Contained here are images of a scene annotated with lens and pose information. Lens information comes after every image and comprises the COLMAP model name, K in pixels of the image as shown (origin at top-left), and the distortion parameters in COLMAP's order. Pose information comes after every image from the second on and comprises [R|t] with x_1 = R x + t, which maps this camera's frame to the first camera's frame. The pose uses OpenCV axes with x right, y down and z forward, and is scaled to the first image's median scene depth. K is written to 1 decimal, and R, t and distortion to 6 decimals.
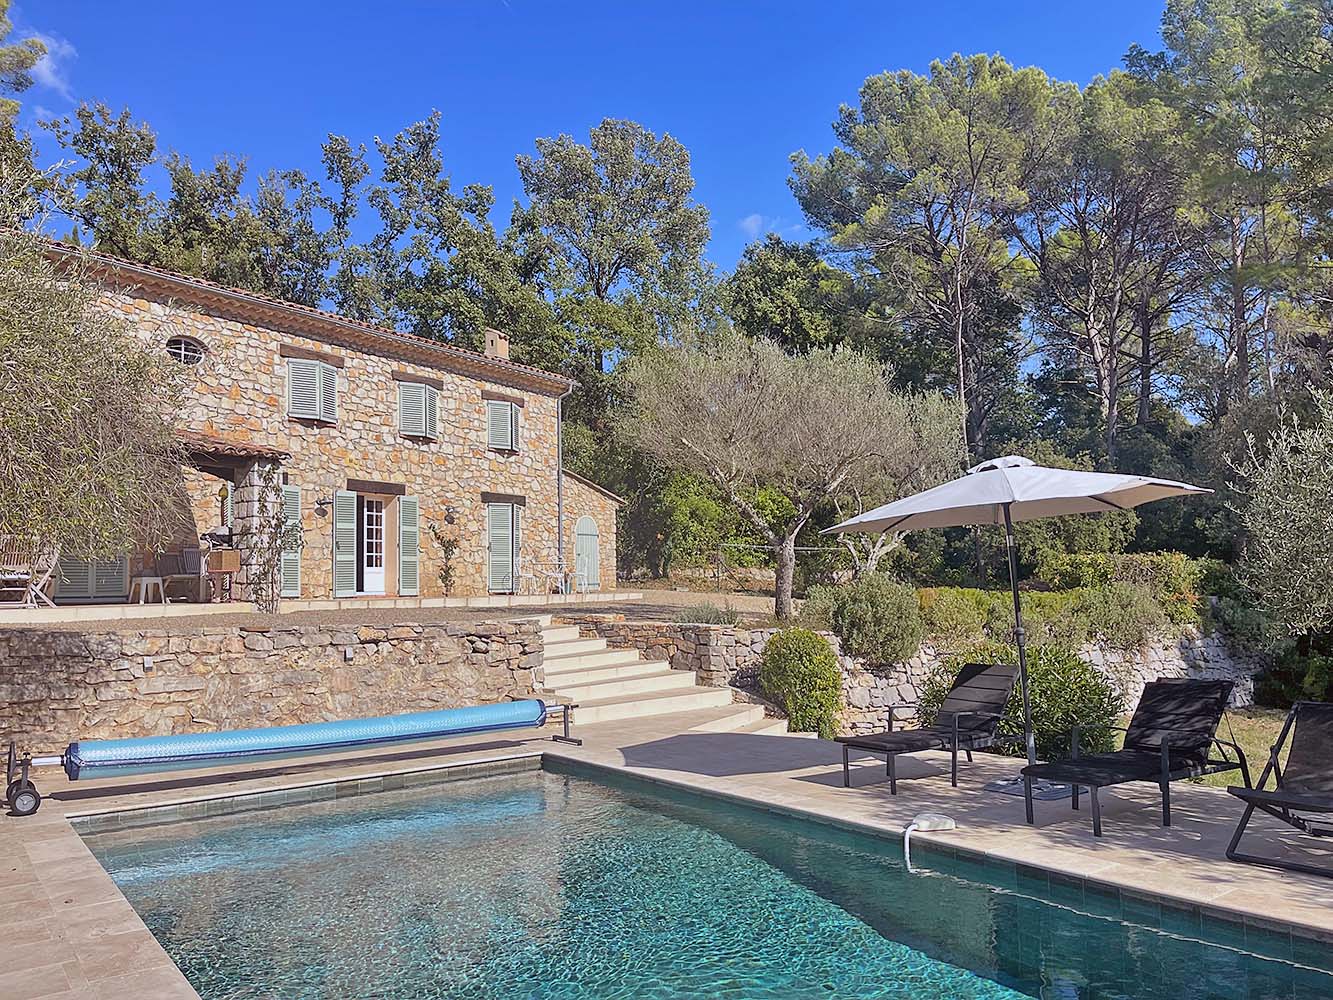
lens RADIAL K [[990.0, 0, 666.5], [0, 990.0, 500.0], [0, 0, 1]] dist [0.055625, -0.072942]
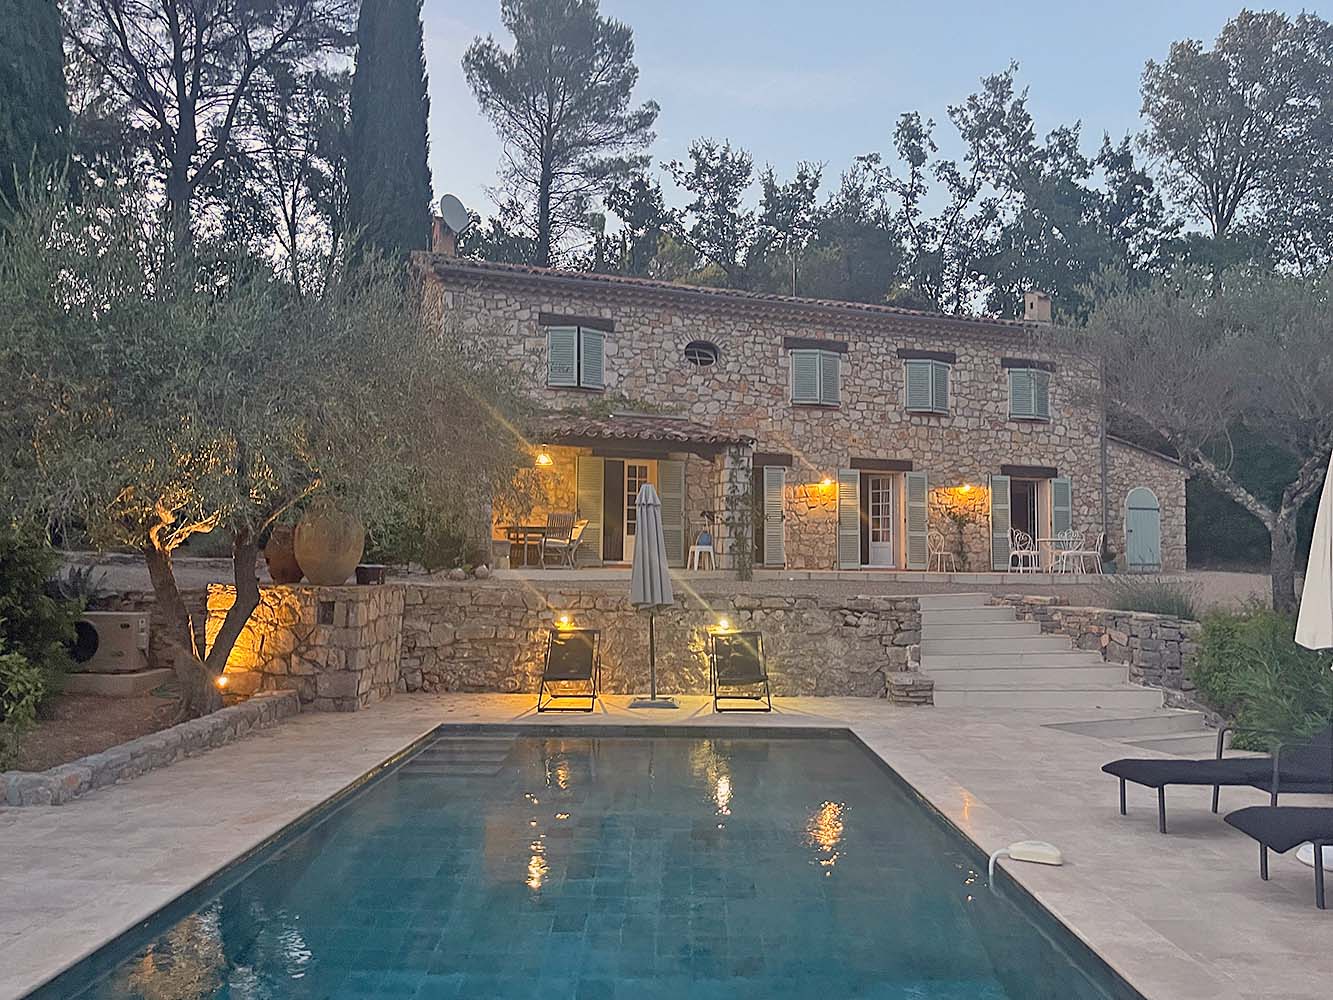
lens RADIAL K [[977.7, 0, 663.3], [0, 977.7, 520.0], [0, 0, 1]] dist [0.120503, -0.235089]
pose [[0.801707, -0.000283, -0.597717, 0.152231], [0.028005, 0.998919, 0.037090, 0.000519], [0.597061, -0.046474, 0.800848, 0.043723]]
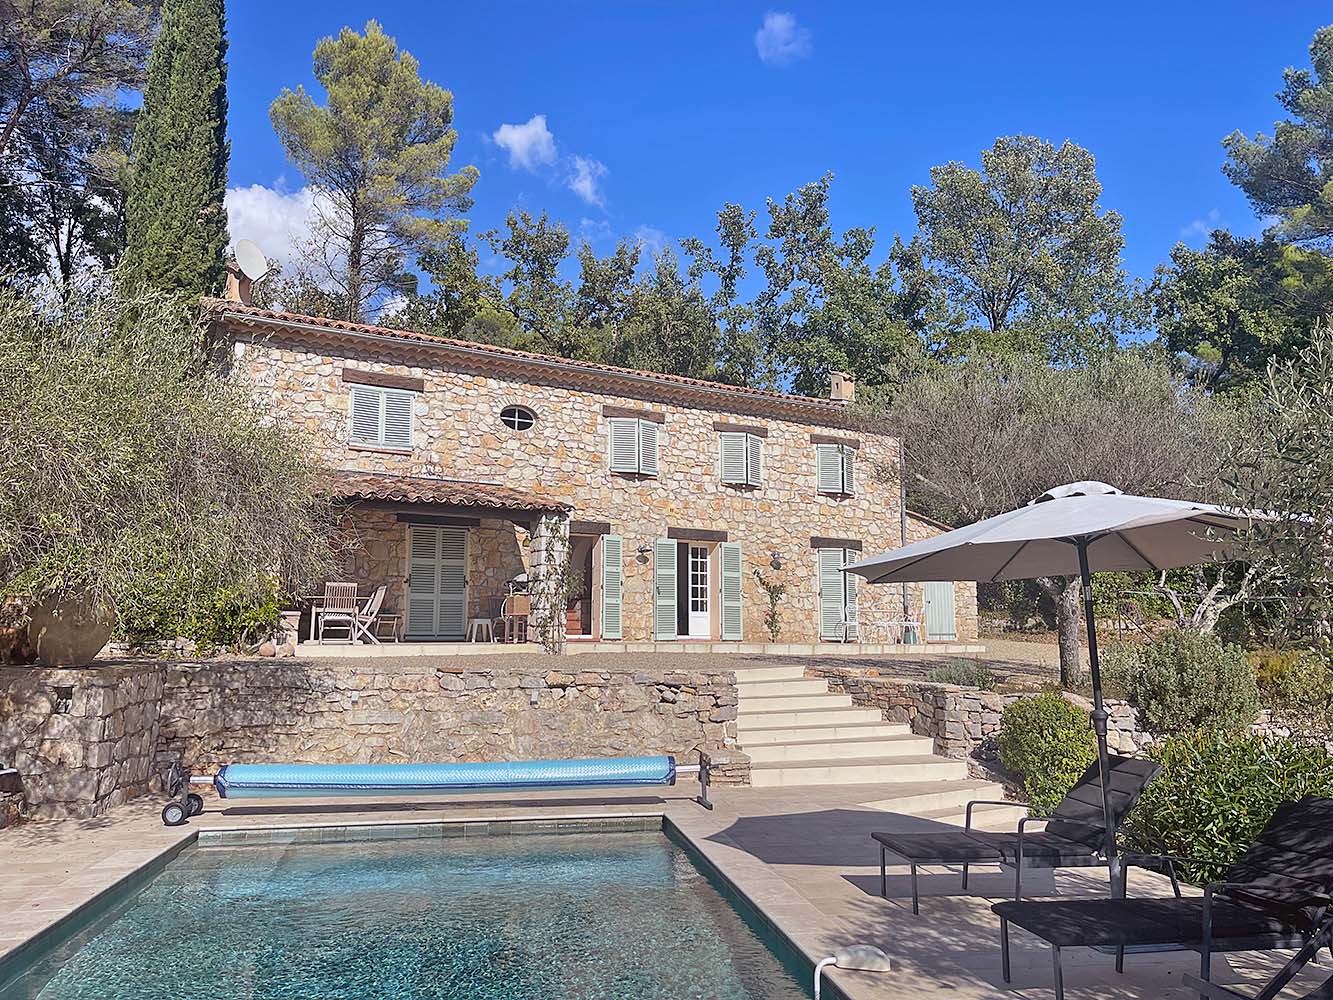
lens RADIAL K [[985.6, 0, 666.5], [0, 985.6, 500.0], [0, 0, 1]] dist [0.078472, -0.102327]
pose [[0.898834, -0.036302, -0.436784, 0.142199], [0.016861, 0.998690, -0.048305, 0.000234], [0.437966, 0.036053, 0.898269, 0.064451]]
